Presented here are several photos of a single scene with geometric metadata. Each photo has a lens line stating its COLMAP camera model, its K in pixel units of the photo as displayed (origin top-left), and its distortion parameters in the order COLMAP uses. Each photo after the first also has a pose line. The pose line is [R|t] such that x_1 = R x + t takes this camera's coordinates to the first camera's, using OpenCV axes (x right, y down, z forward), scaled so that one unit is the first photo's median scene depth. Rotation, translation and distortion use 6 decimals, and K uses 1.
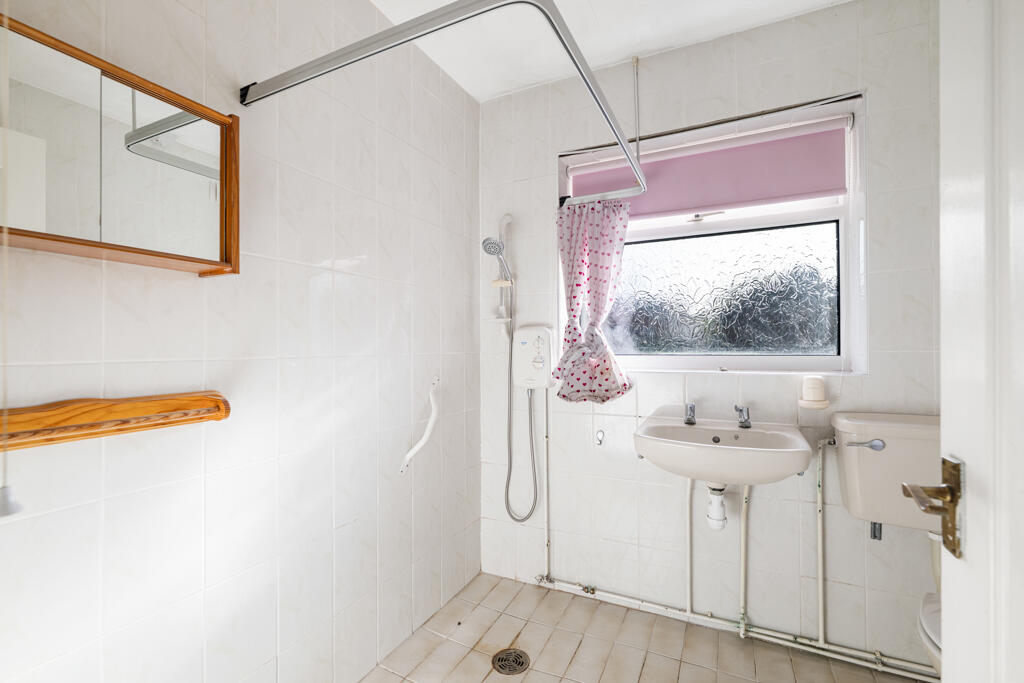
lens RADIAL K [[446.2, 0, 511.8], [0, 446.2, 347.0], [0, 0, 1]] dist [0.000305, 0.000139]
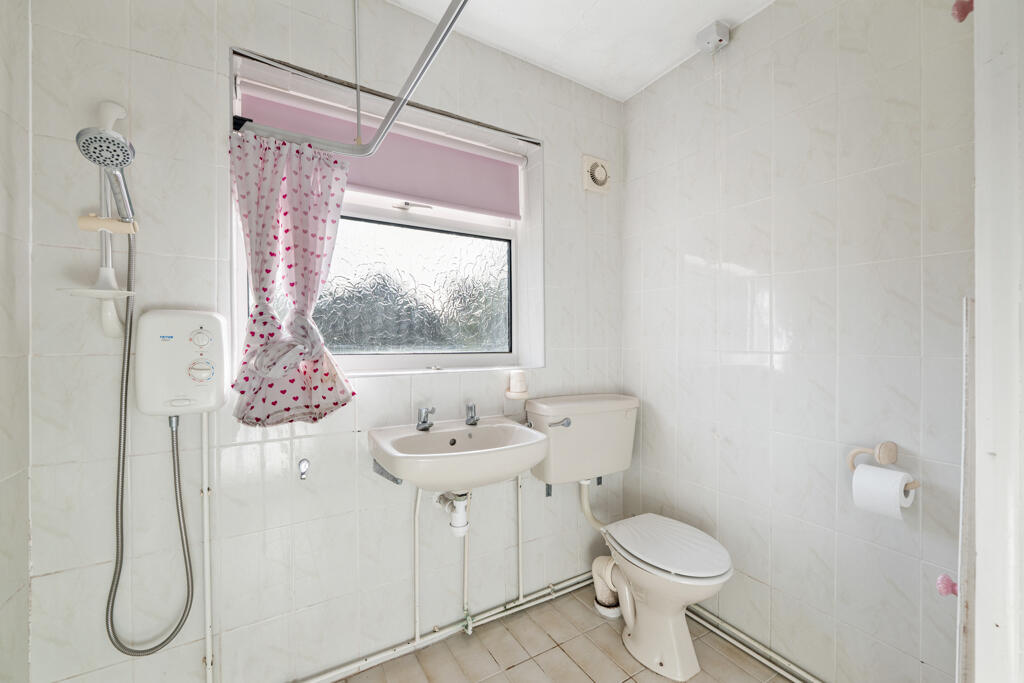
lens RADIAL K [[417.1, 0, 510.1], [0, 417.1, 344.1], [0, 0, 1]] dist [-0.003051, -0.000027]
pose [[0.540296, 0.004741, 0.841462, -0.198648], [-0.001706, 0.999988, -0.004539, 0.001329], [-0.841474, 0.001016, 0.540297, 0.359671]]
